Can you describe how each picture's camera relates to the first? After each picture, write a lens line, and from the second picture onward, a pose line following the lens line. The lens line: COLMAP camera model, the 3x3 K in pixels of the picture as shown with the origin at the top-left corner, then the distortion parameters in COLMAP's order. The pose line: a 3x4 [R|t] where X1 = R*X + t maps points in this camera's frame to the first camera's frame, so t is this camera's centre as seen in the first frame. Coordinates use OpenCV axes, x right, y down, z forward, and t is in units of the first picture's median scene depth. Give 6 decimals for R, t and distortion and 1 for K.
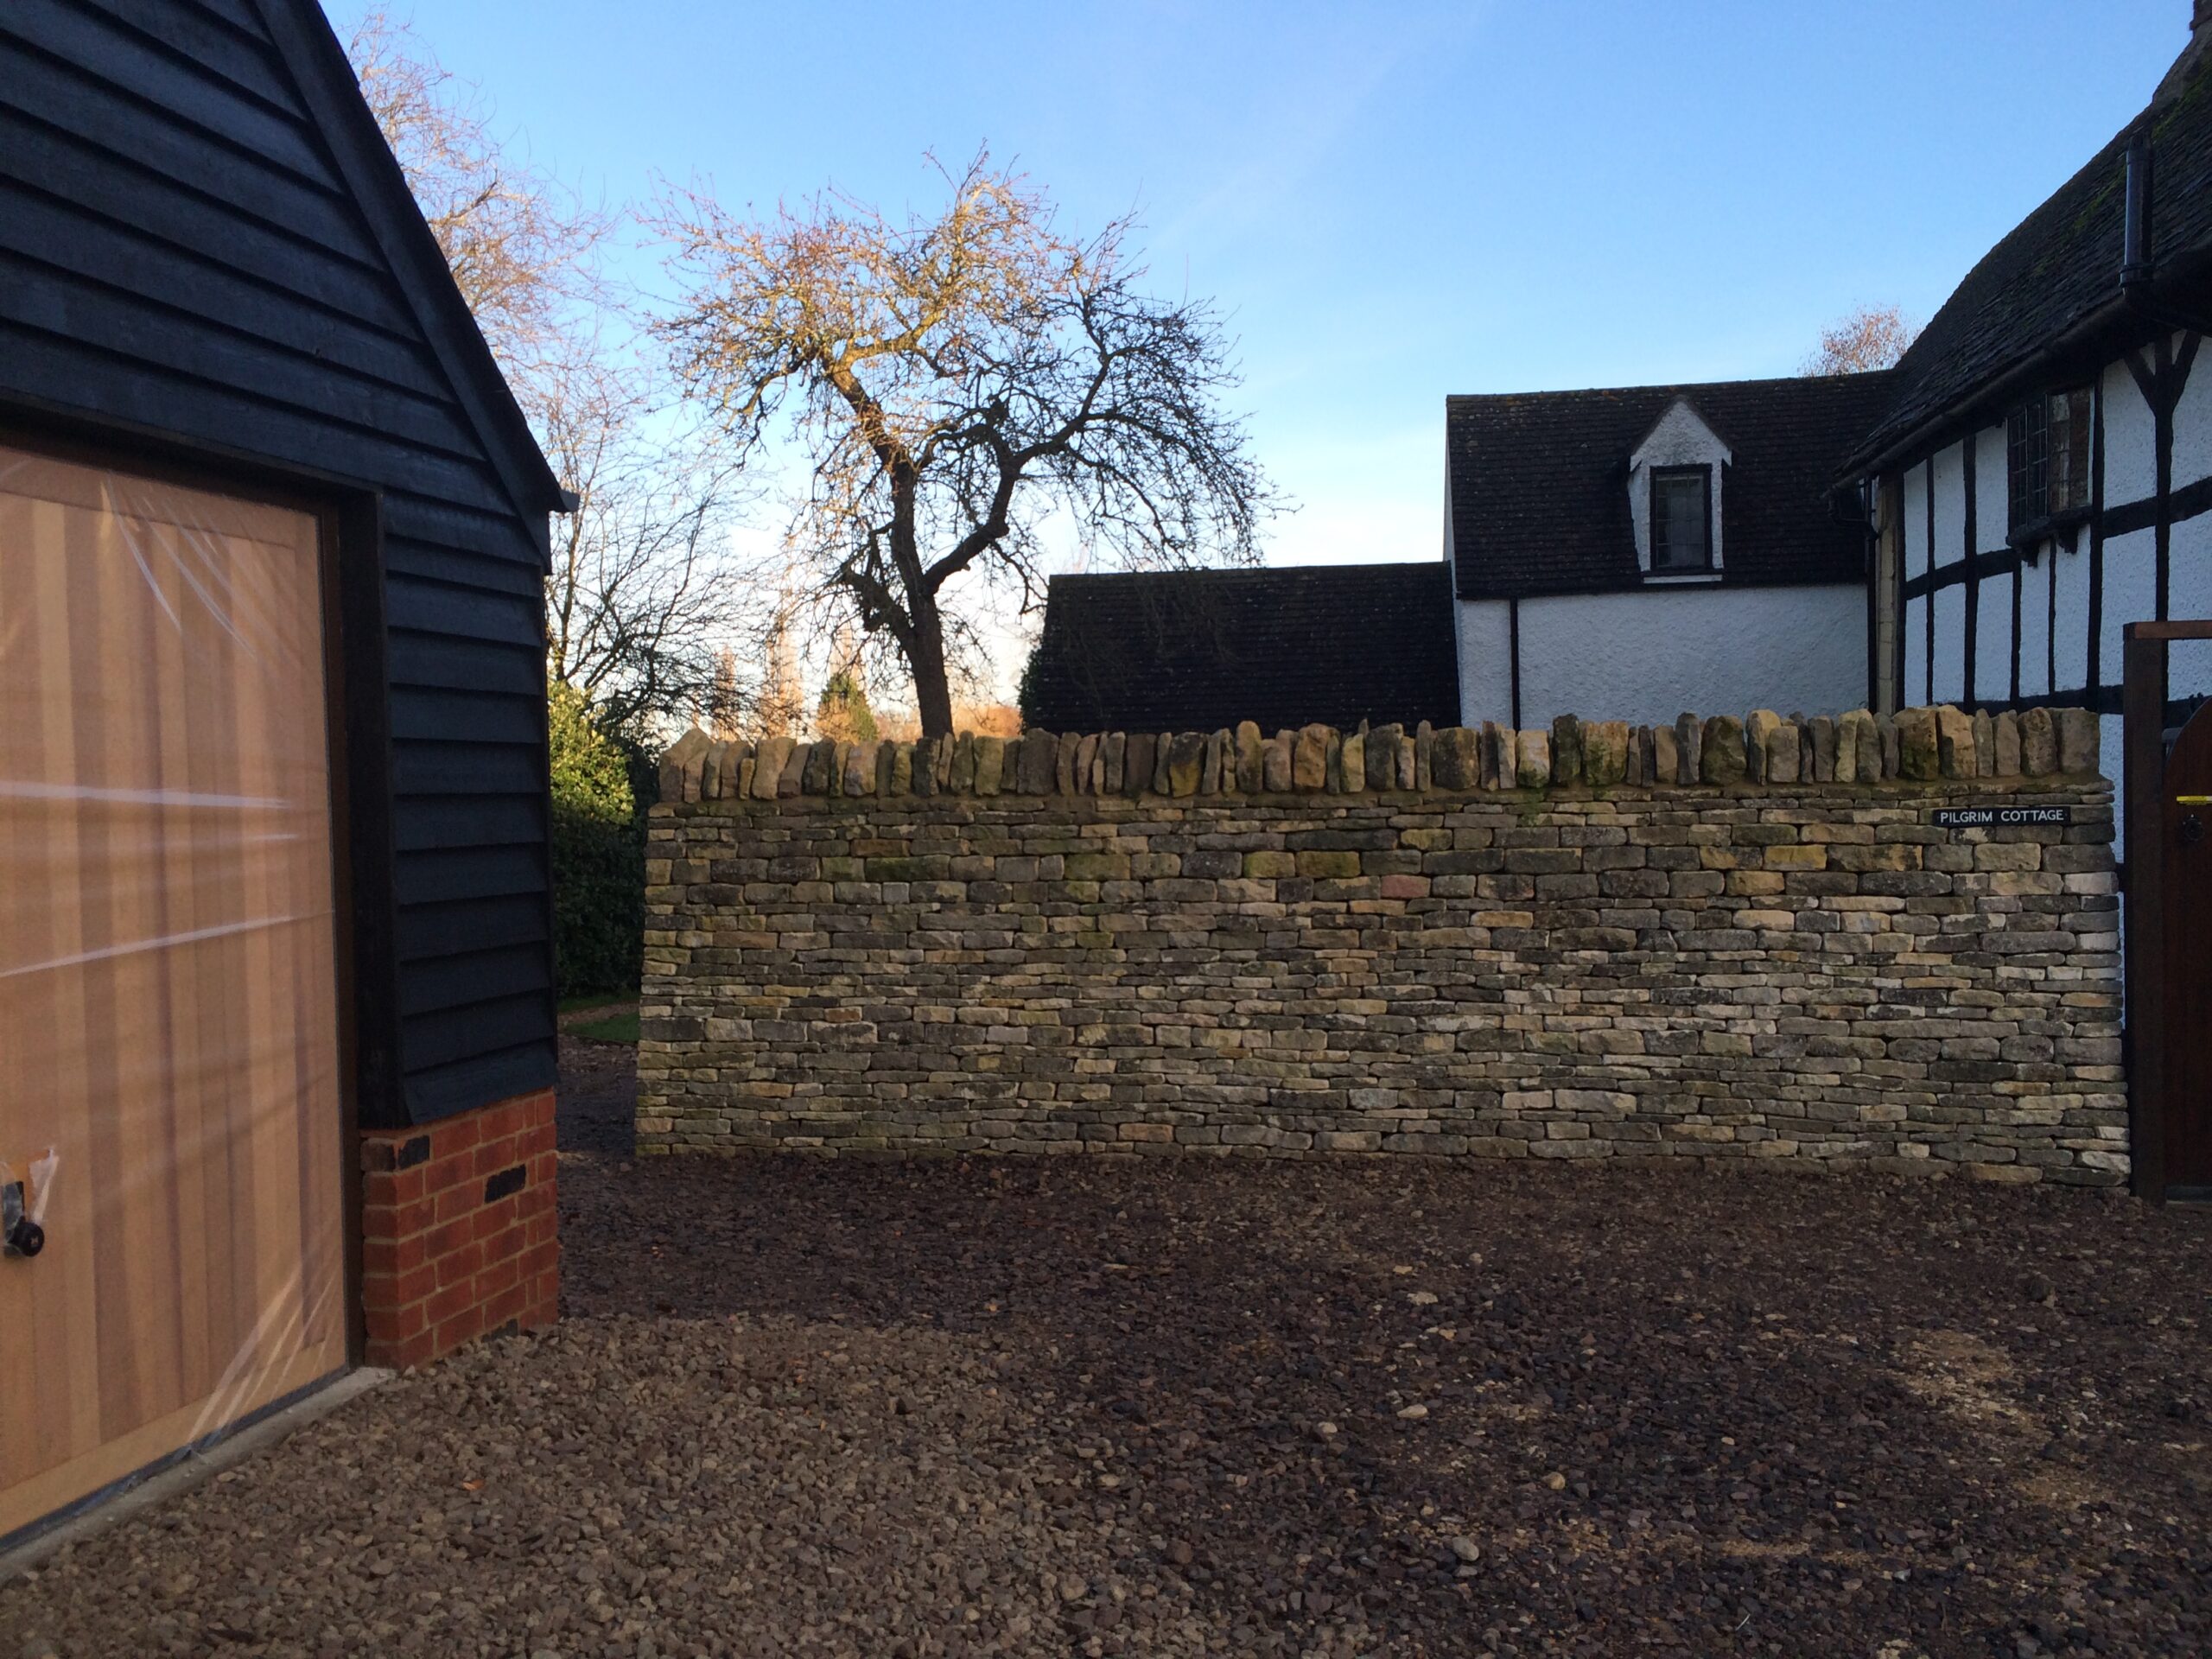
lens RADIAL K [[1889.3, 0, 1108.8], [0, 1889.3, 827.1], [0, 0, 1]] dist [0.082349, -0.117648]
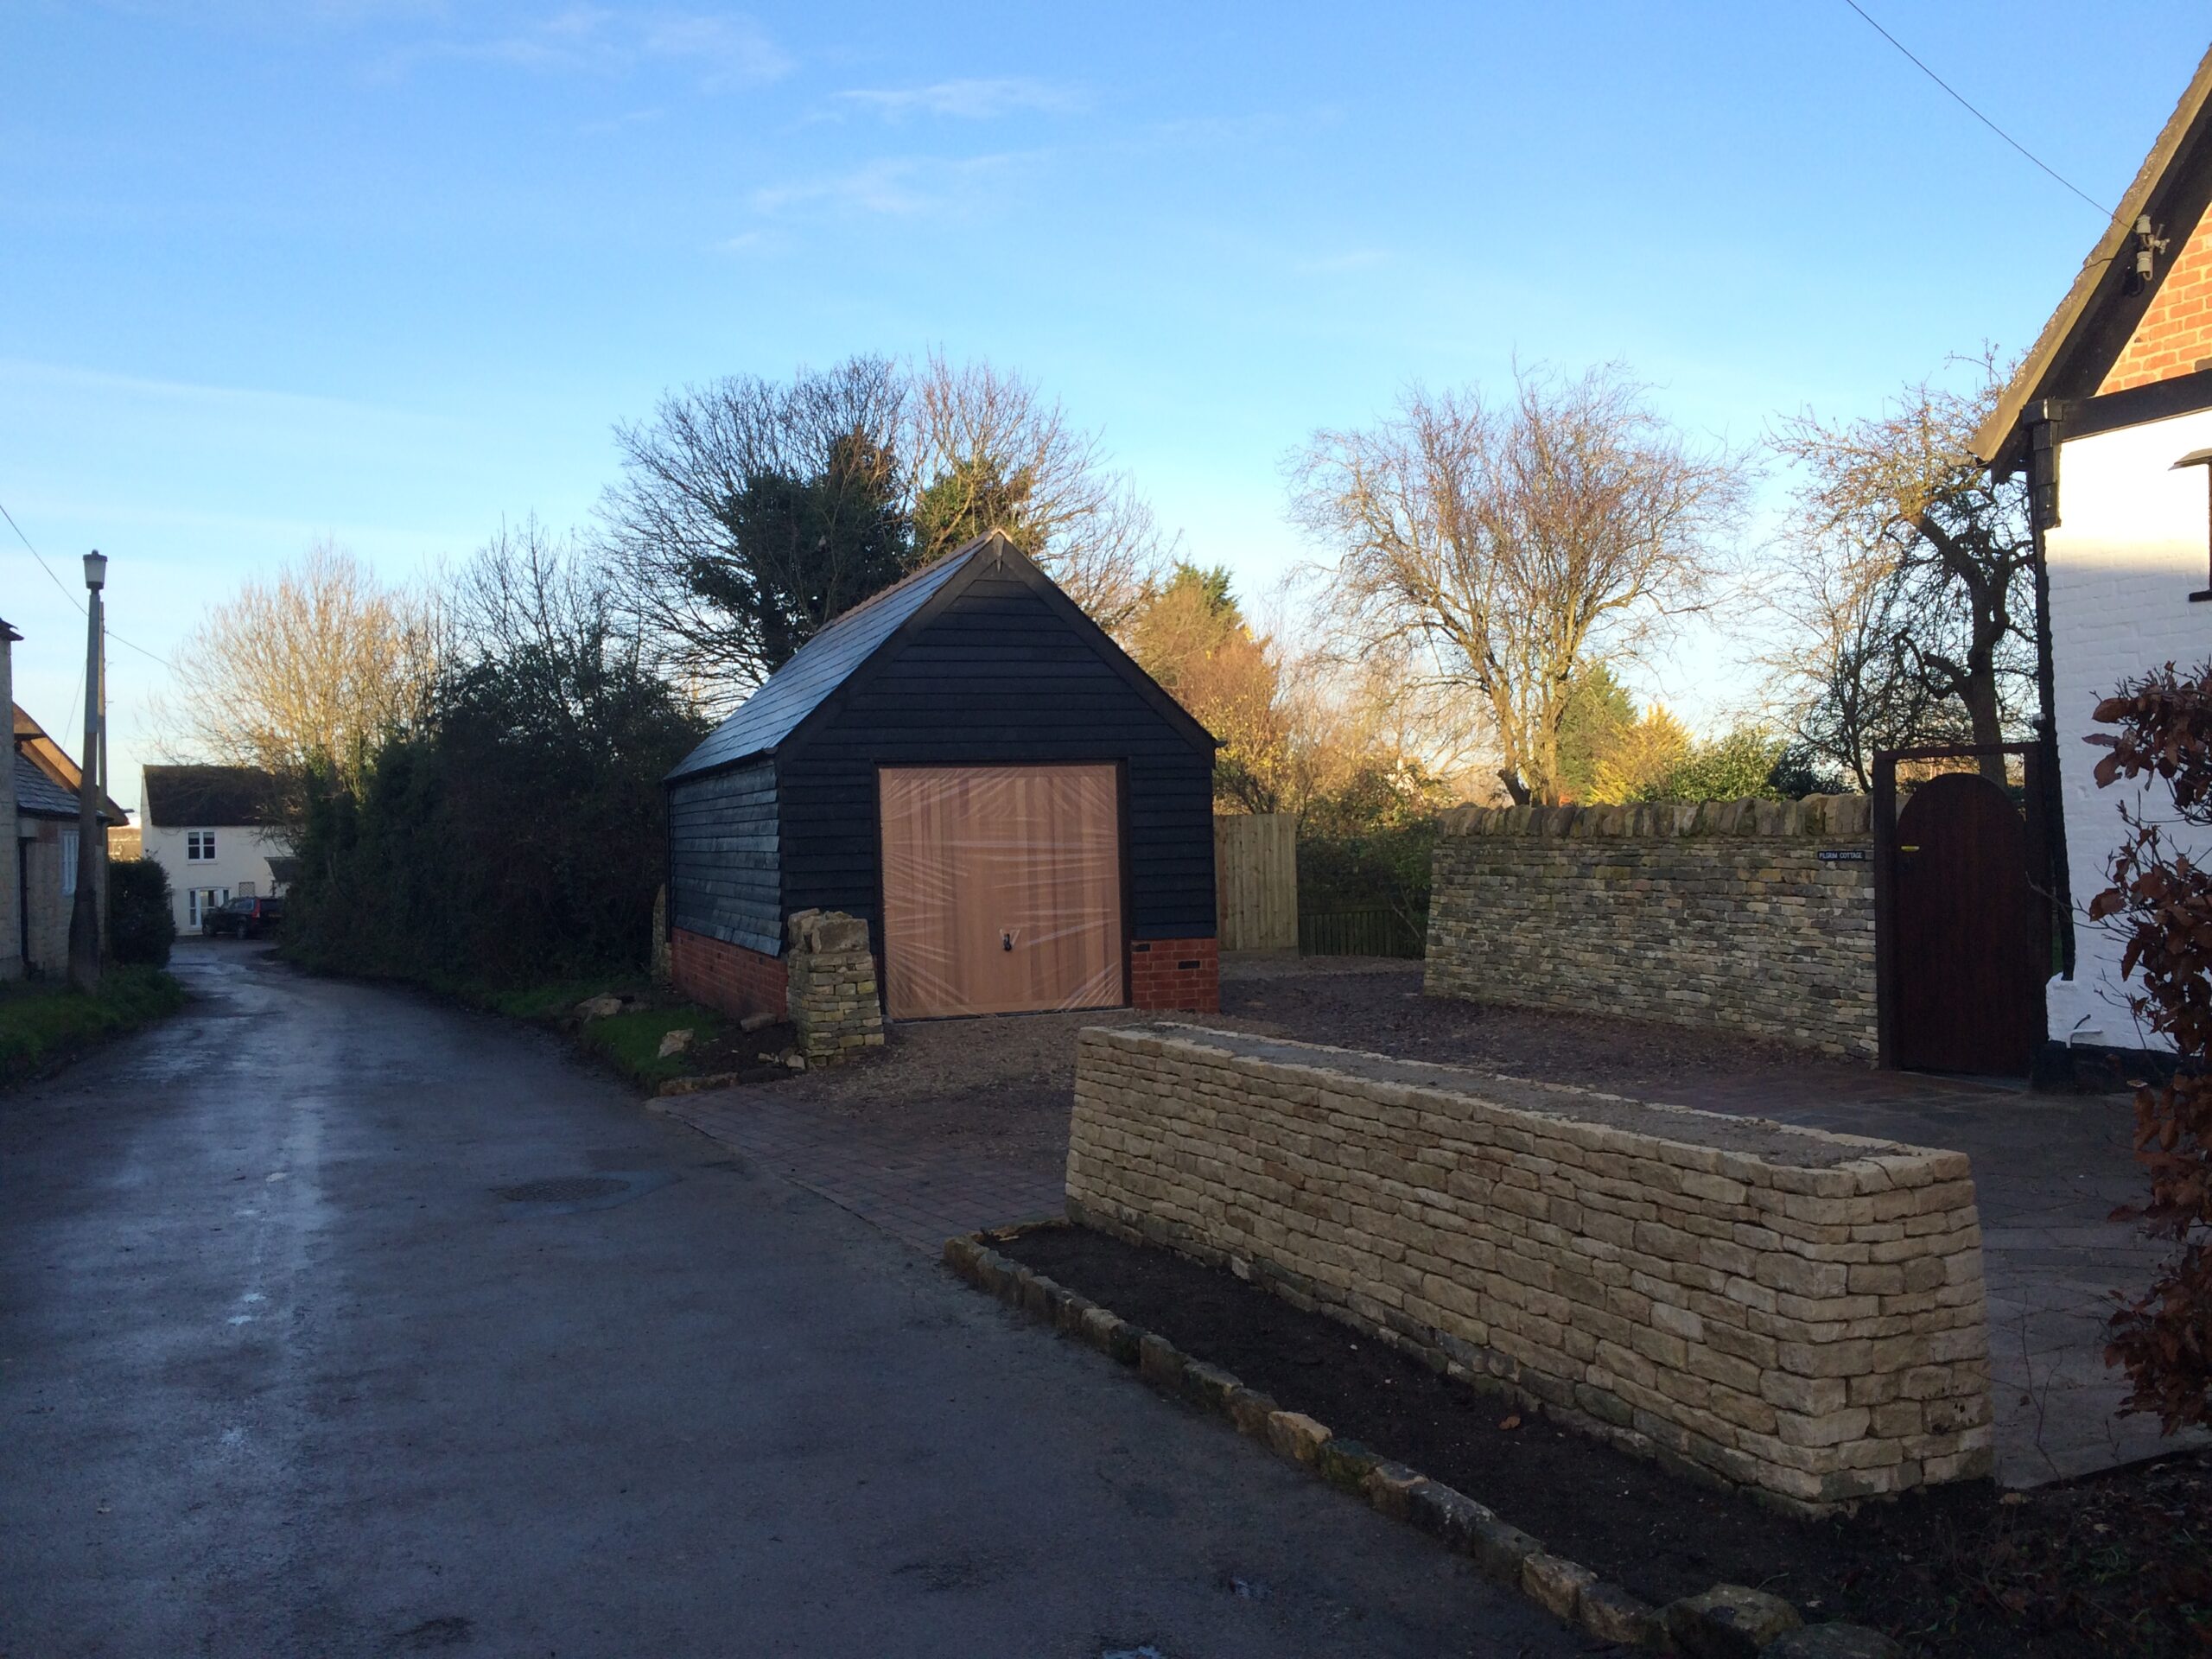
lens RADIAL K [[1889.3, 0, 1106.0], [0, 1889.3, 833.3], [0, 0, 1]] dist [0.082349, -0.117648]
pose [[0.536523, 0.008122, -0.843847, 1.527251], [0.000227, 0.999952, 0.009768, -0.042058], [0.843886, -0.005432, 0.536495, -0.541066]]
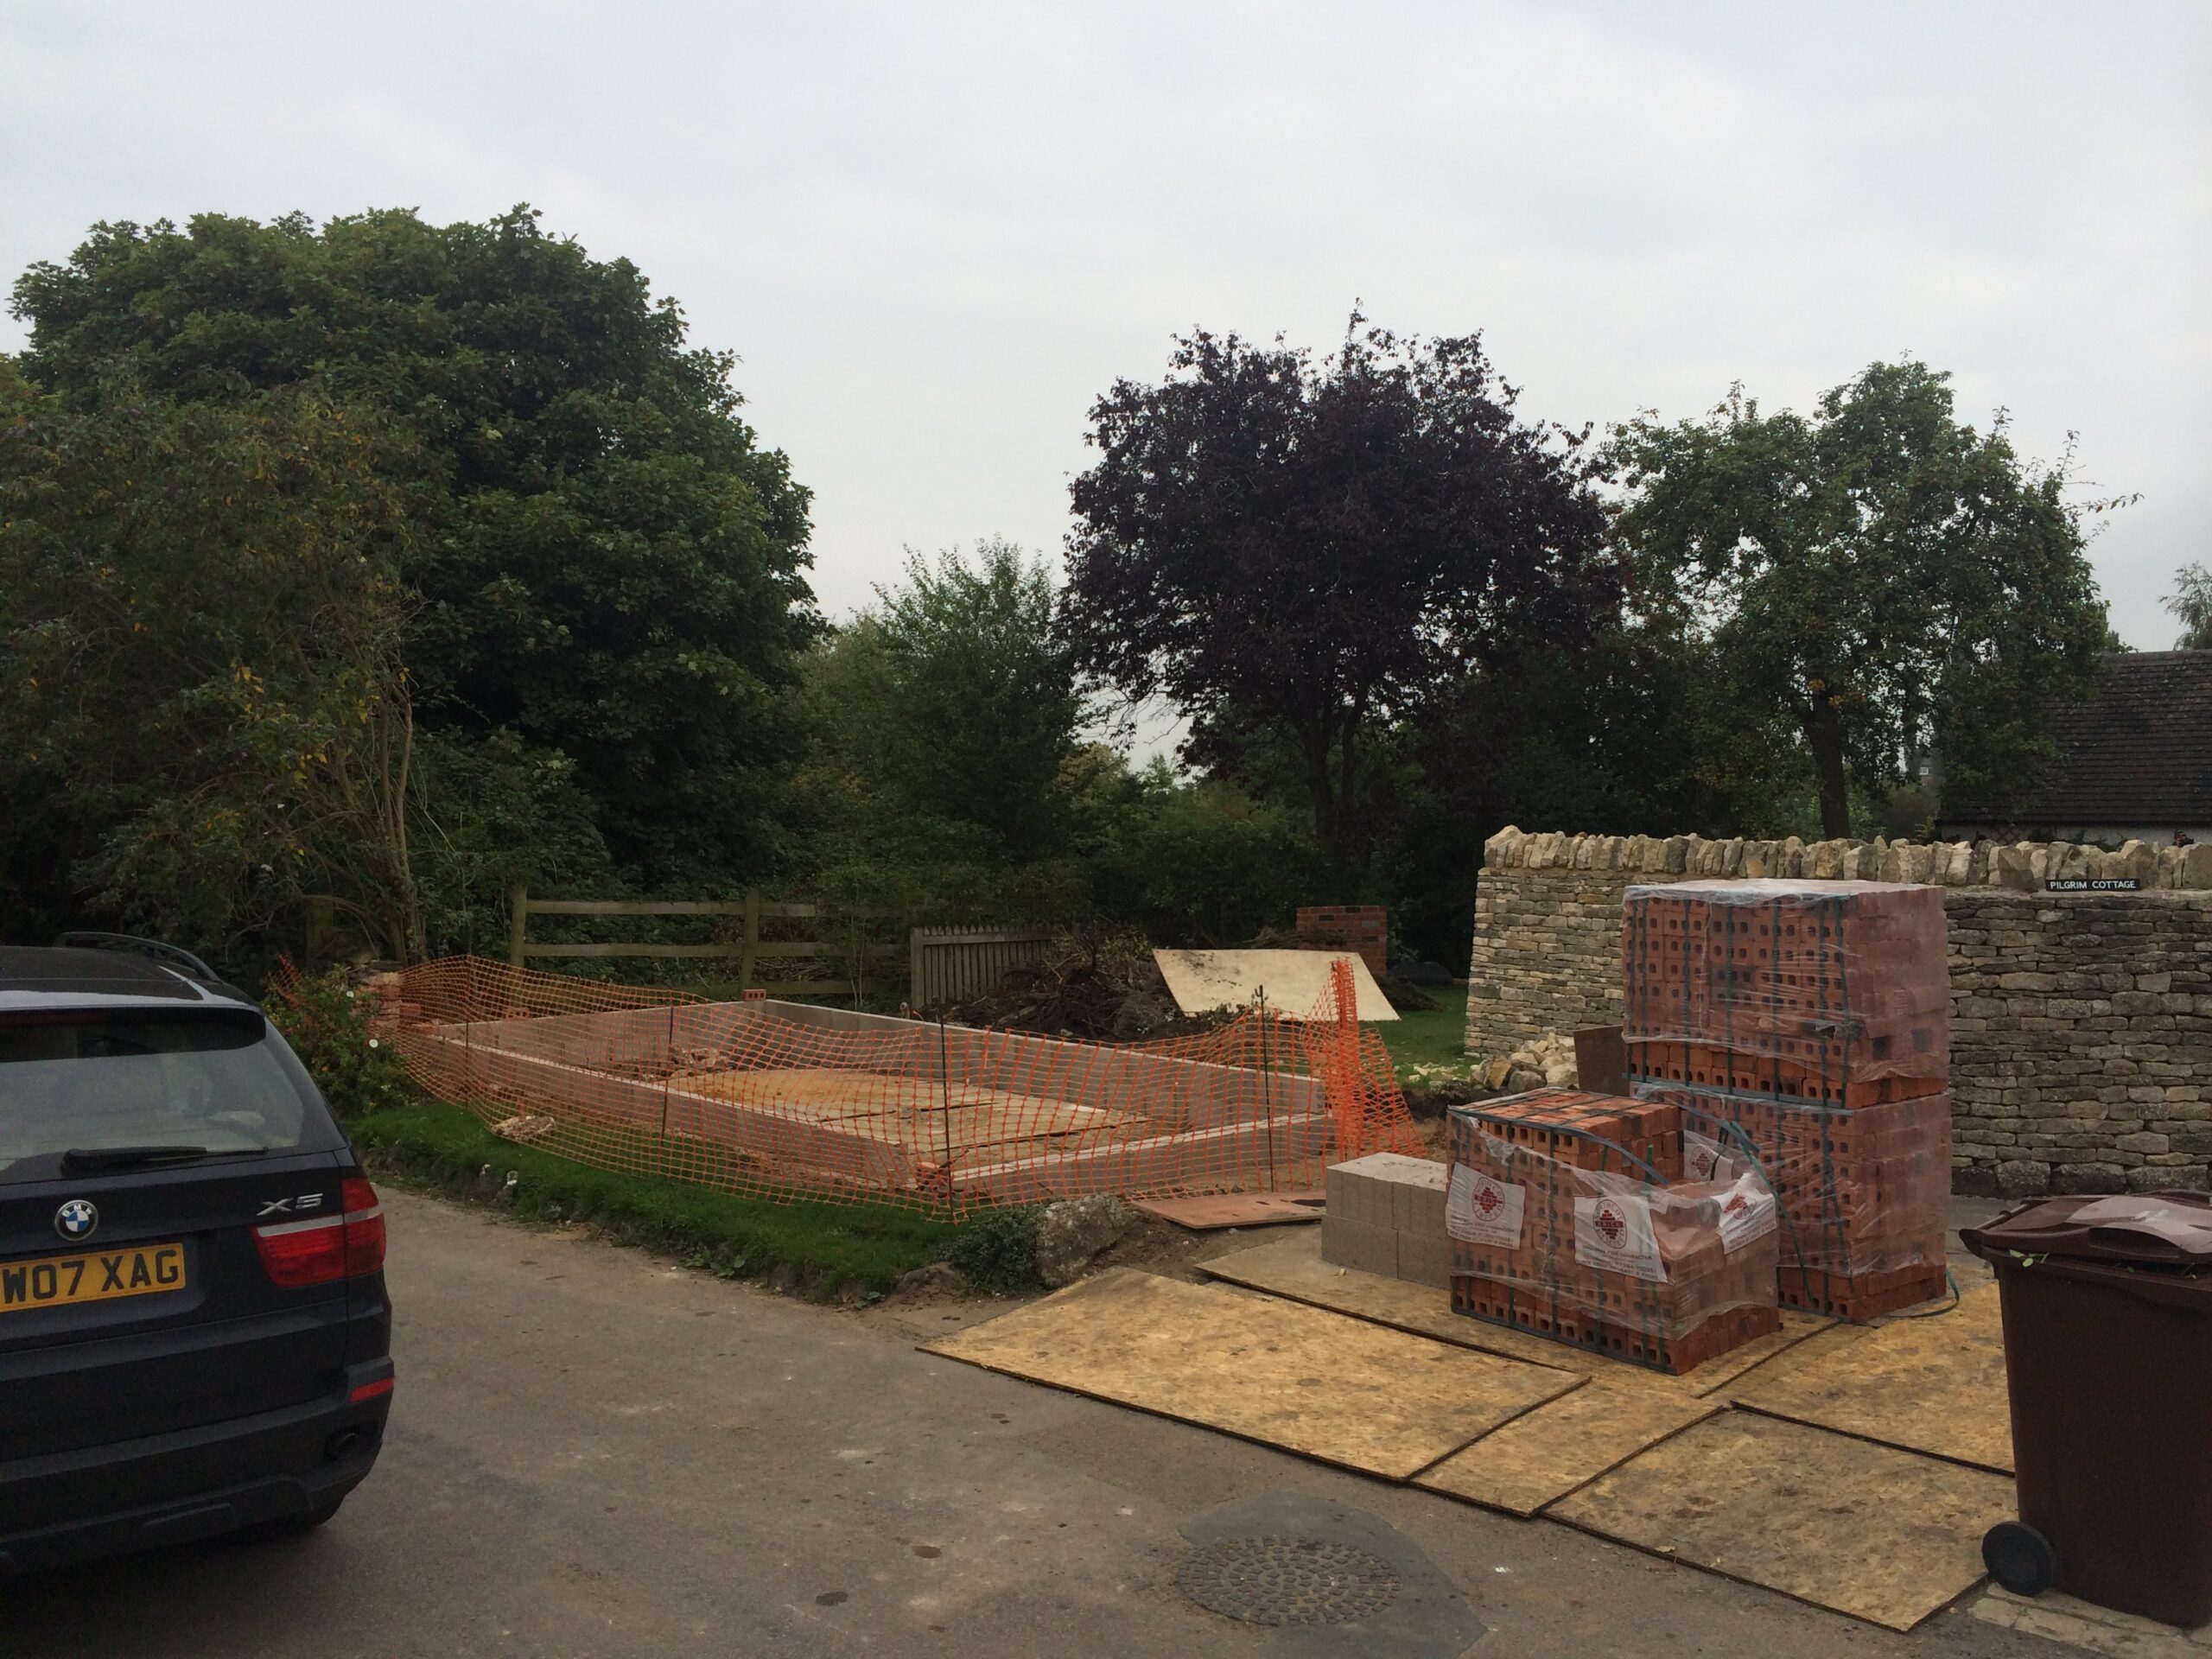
lens RADIAL K [[1889.3, 0, 1123.8], [0, 1889.3, 831.5], [0, 0, 1]] dist [0.082349, -0.117648]
pose [[0.814293, 0.029391, -0.579710, 0.585283], [-0.029688, 0.999519, 0.008974, -0.058293], [0.579695, 0.009903, 0.814773, -0.750381]]
